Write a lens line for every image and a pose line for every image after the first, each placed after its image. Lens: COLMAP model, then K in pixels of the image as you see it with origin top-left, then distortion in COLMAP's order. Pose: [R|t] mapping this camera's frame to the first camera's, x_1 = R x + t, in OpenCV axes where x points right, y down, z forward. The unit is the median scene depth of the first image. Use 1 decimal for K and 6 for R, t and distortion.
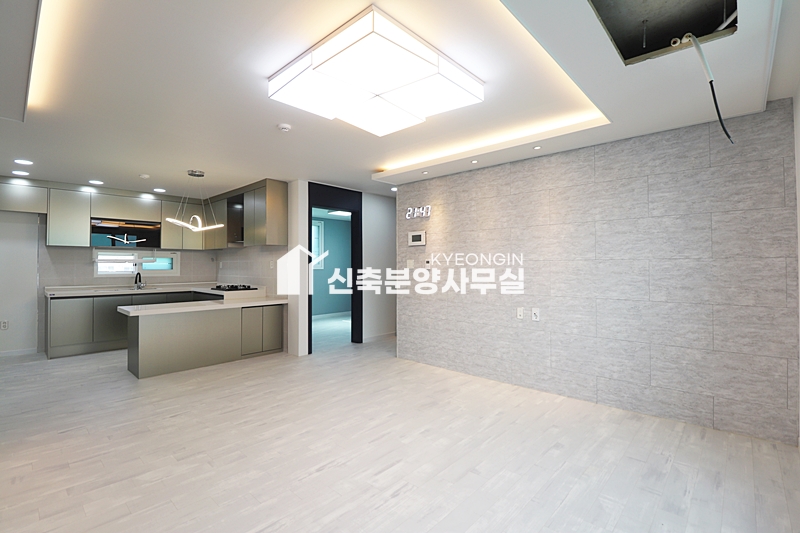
lens RADIAL K [[368.4, 0, 403.9], [0, 368.4, 260.0], [0, 0, 1]] dist [-0.003464, -0.011432]
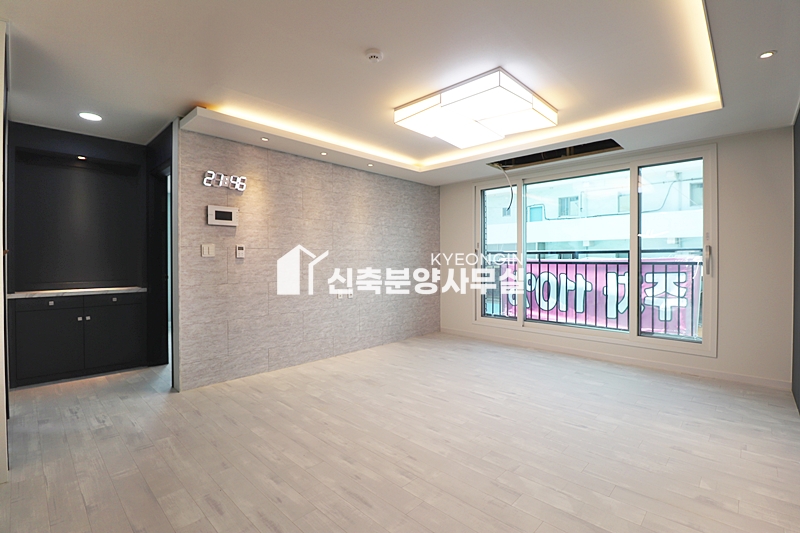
lens RADIAL K [[368.4, 0, 406.2], [0, 368.4, 262.0], [0, 0, 1]] dist [-0.003464, -0.011432]
pose [[0.012338, -0.006333, 0.999904, -0.810512], [-0.013323, 0.999890, 0.006497, 0.027939], [-0.999835, -0.013402, 0.012252, 0.717660]]
